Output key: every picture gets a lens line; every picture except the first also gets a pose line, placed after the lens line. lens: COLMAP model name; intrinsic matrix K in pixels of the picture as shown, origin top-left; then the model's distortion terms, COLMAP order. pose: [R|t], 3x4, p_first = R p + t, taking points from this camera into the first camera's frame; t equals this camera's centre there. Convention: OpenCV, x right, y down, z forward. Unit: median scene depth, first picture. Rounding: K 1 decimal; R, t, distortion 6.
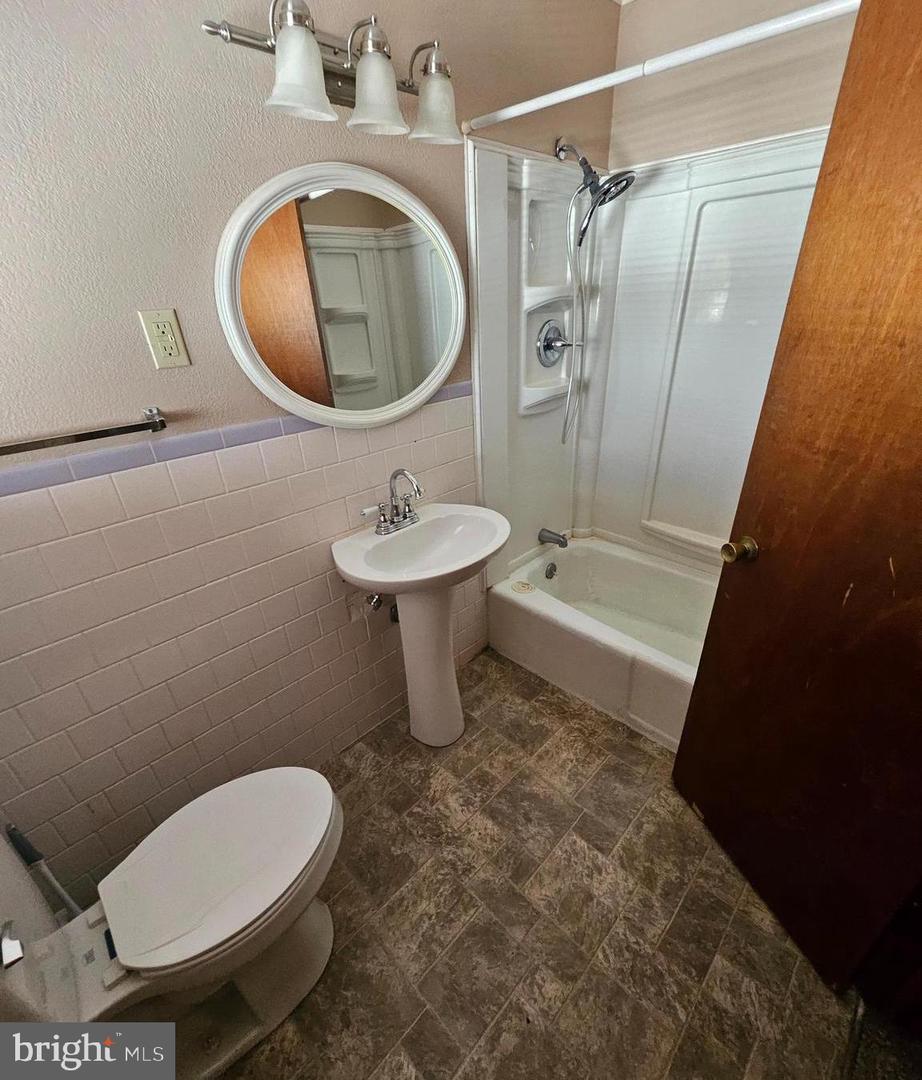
lens RADIAL K [[477.5, 0, 462.2], [0, 477.5, 553.8], [0, 0, 1]] dist [0.012161, -0.004754]
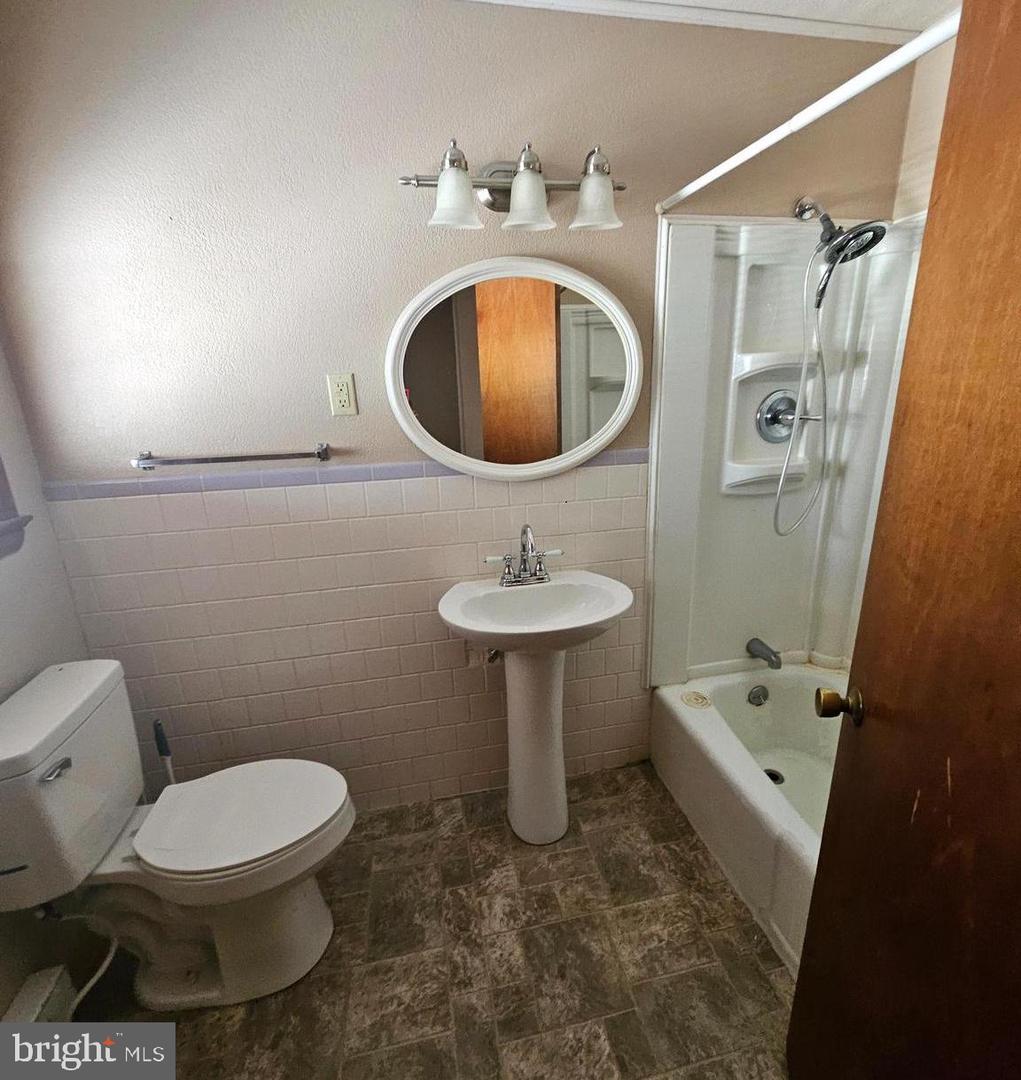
lens RADIAL K [[523.5, 0, 510.5], [0, 523.5, 540.0], [0, 0, 1]] dist [0.003777, -0.001127]
pose [[0.837635, 0.168923, -0.519454, 0.379282], [-0.257238, 0.960916, -0.102320, -0.024025], [0.481868, 0.219330, 0.848350, 0.062111]]
